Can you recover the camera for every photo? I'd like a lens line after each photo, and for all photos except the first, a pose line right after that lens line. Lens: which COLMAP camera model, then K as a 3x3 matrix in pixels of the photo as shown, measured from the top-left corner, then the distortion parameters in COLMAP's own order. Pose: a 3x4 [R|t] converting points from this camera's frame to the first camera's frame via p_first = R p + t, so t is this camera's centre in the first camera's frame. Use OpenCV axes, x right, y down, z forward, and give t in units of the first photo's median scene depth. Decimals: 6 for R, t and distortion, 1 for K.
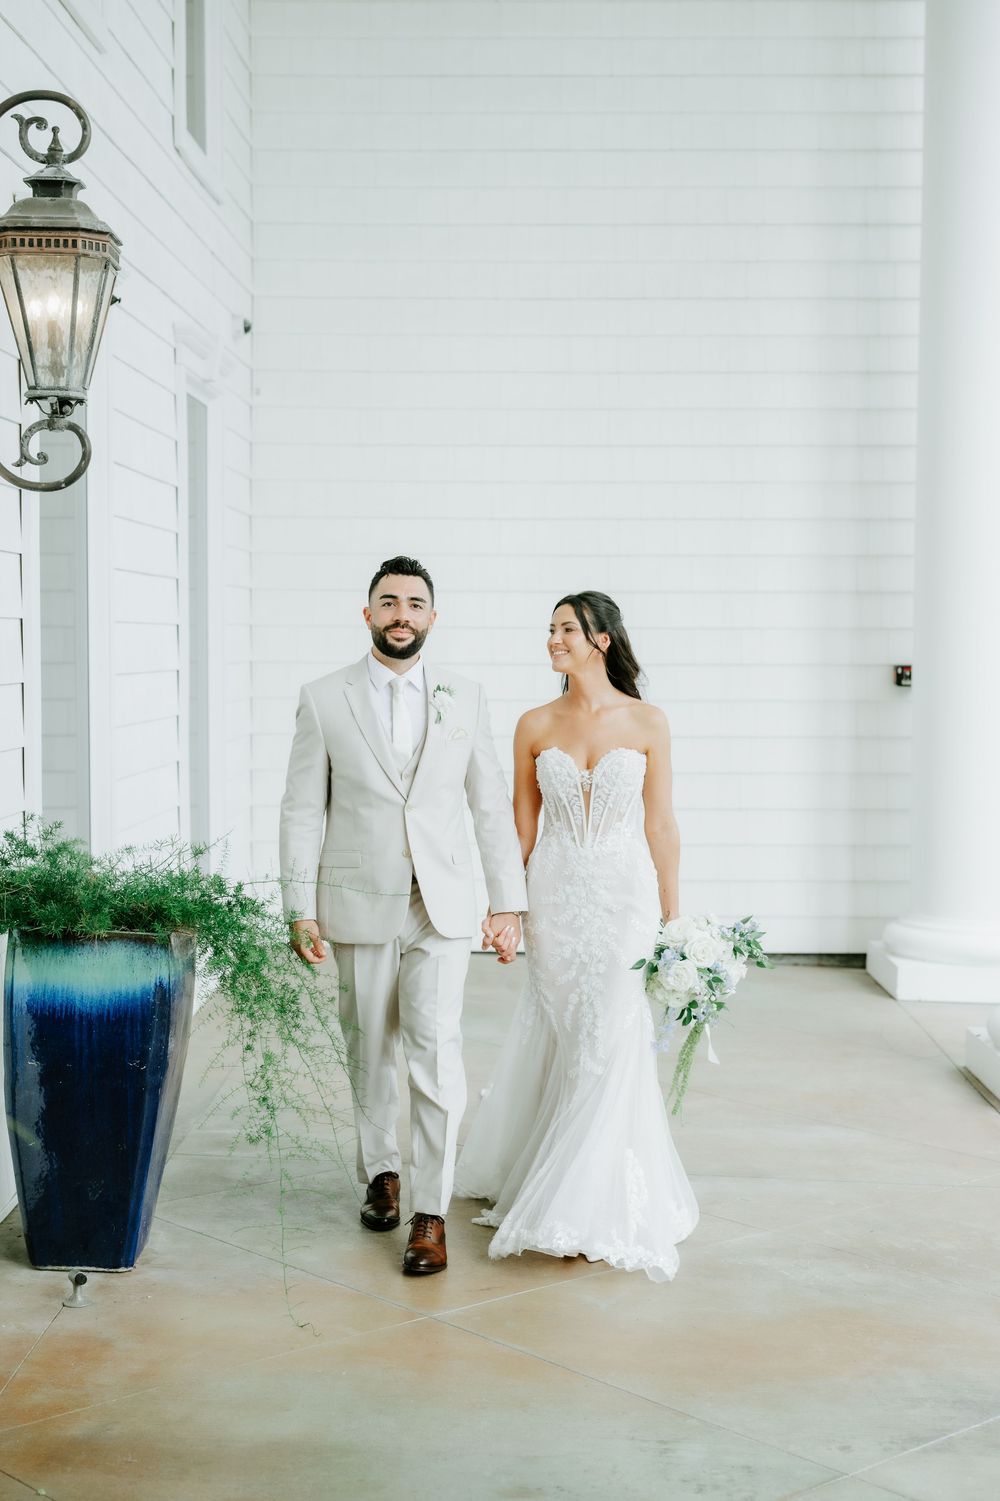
lens RADIAL K [[2381.9, 0, 539.8], [0, 2381.9, 764.2], [0, 0, 1]] dist [0.095448, 0.000000]
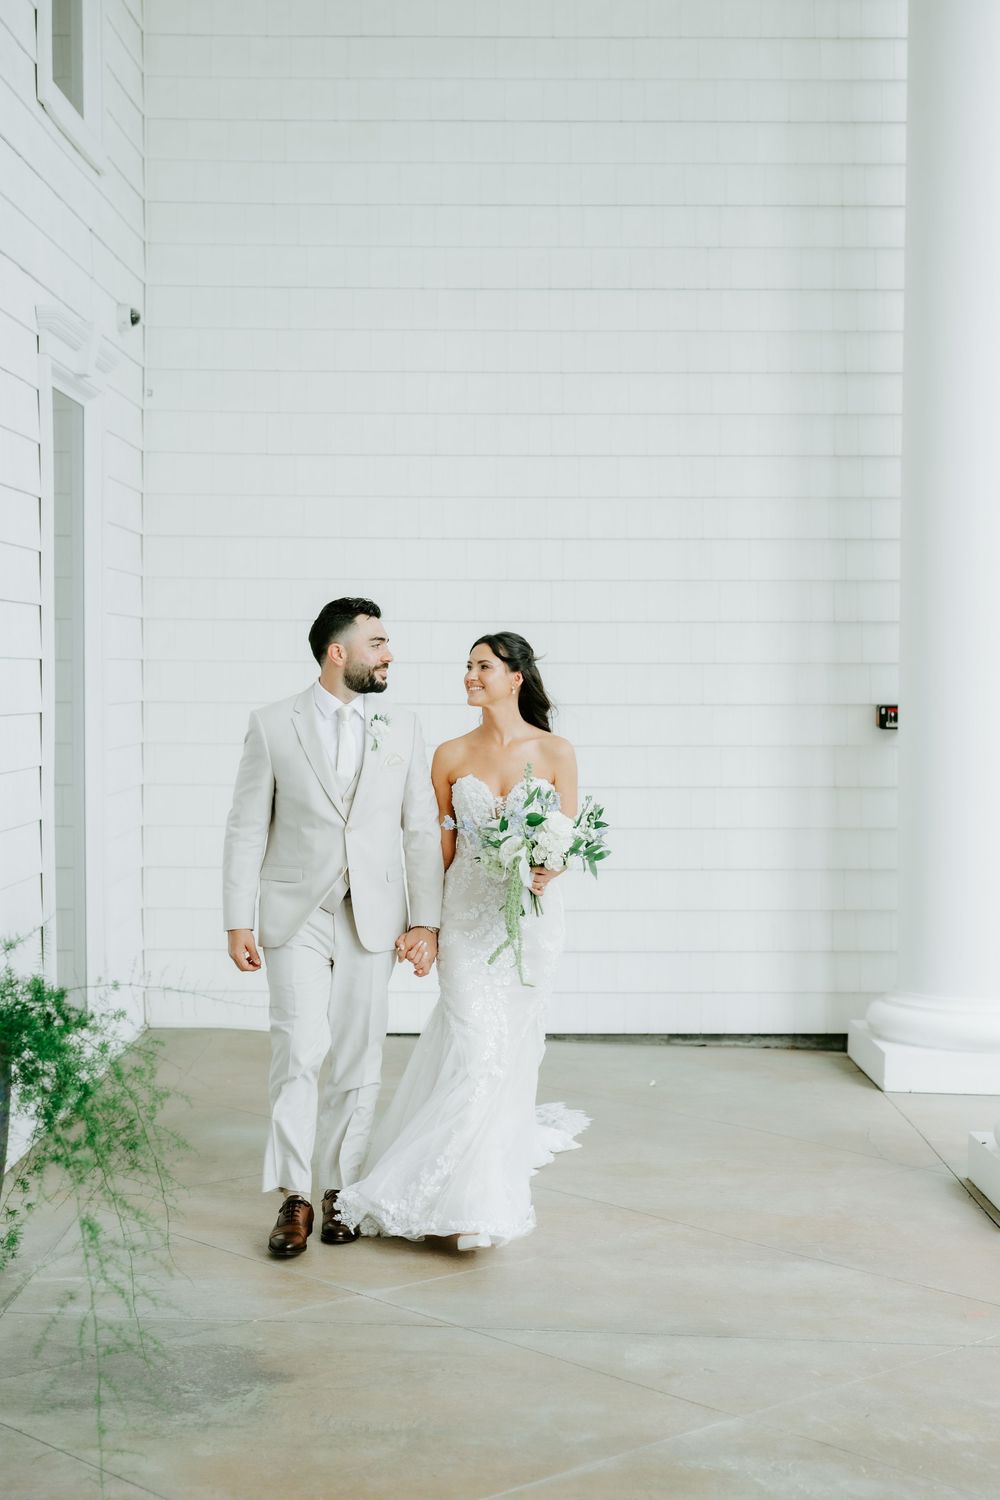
lens RADIAL K [[2380.3, 0, 546.4], [0, 2380.3, 750.4], [0, 0, 1]] dist [0.095448, 0.000000]
pose [[0.999837, -0.001460, 0.017991, 0.013426], [0.001834, 0.999782, -0.020793, -0.008248], [-0.017957, 0.020823, 0.999622, 0.152826]]
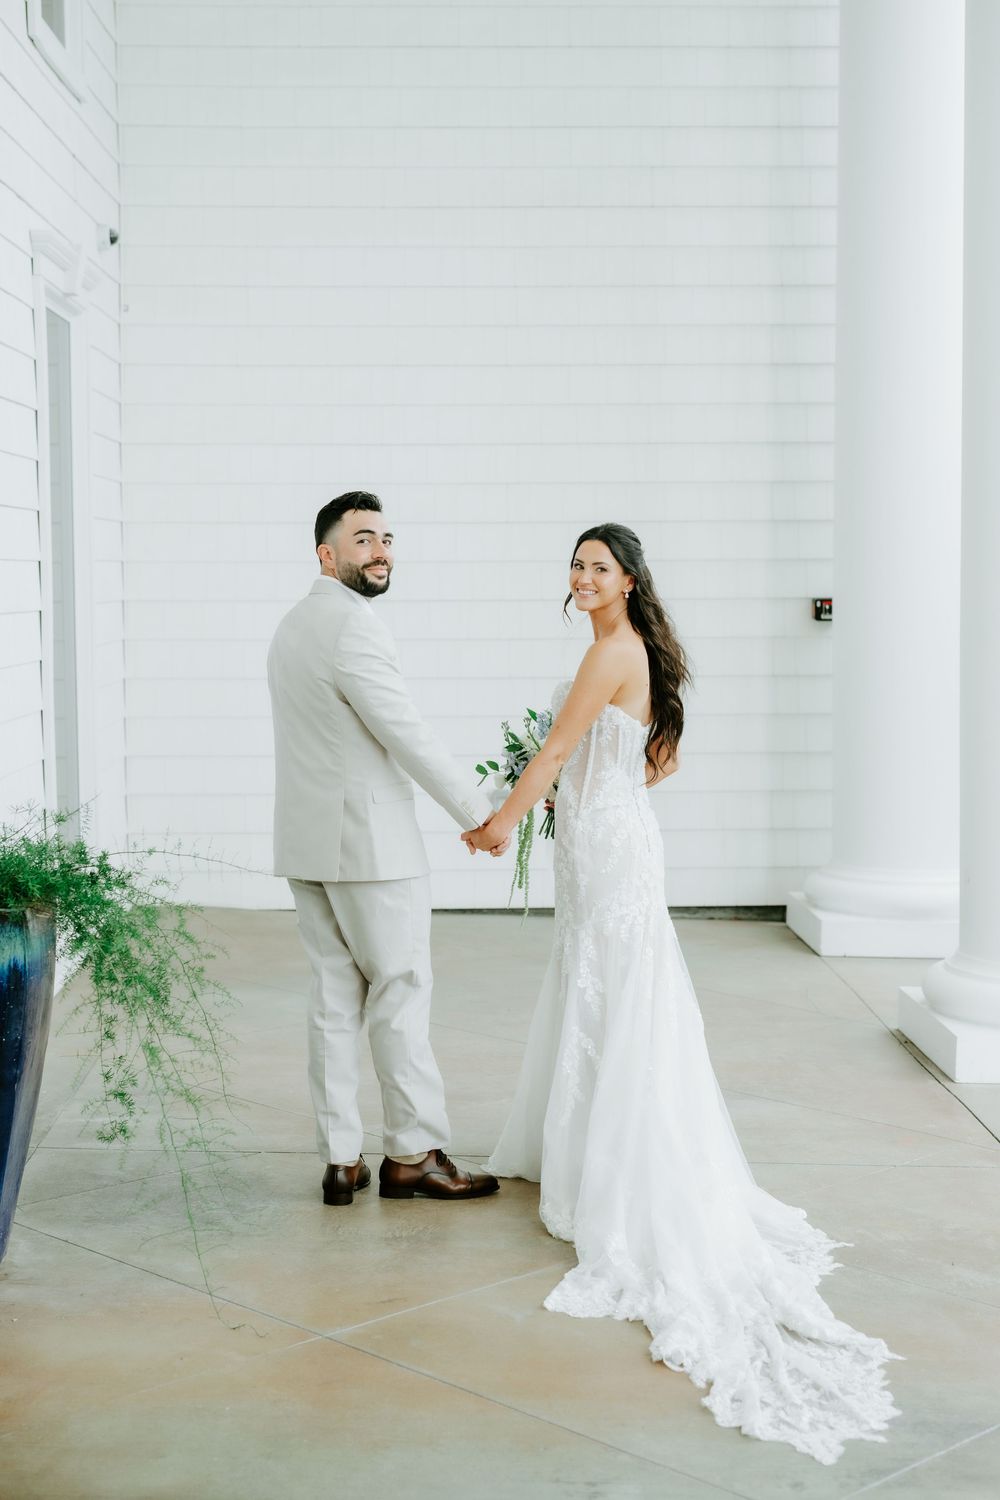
lens RADIAL K [[2380.3, 0, 516.9], [0, 2380.3, 752.2], [0, 0, 1]] dist [0.095448, 0.000000]
pose [[0.999293, -0.011647, 0.035734, -0.002646], [0.010879, 0.999707, 0.021612, -0.003167], [-0.035975, -0.021208, 0.999128, 0.078388]]
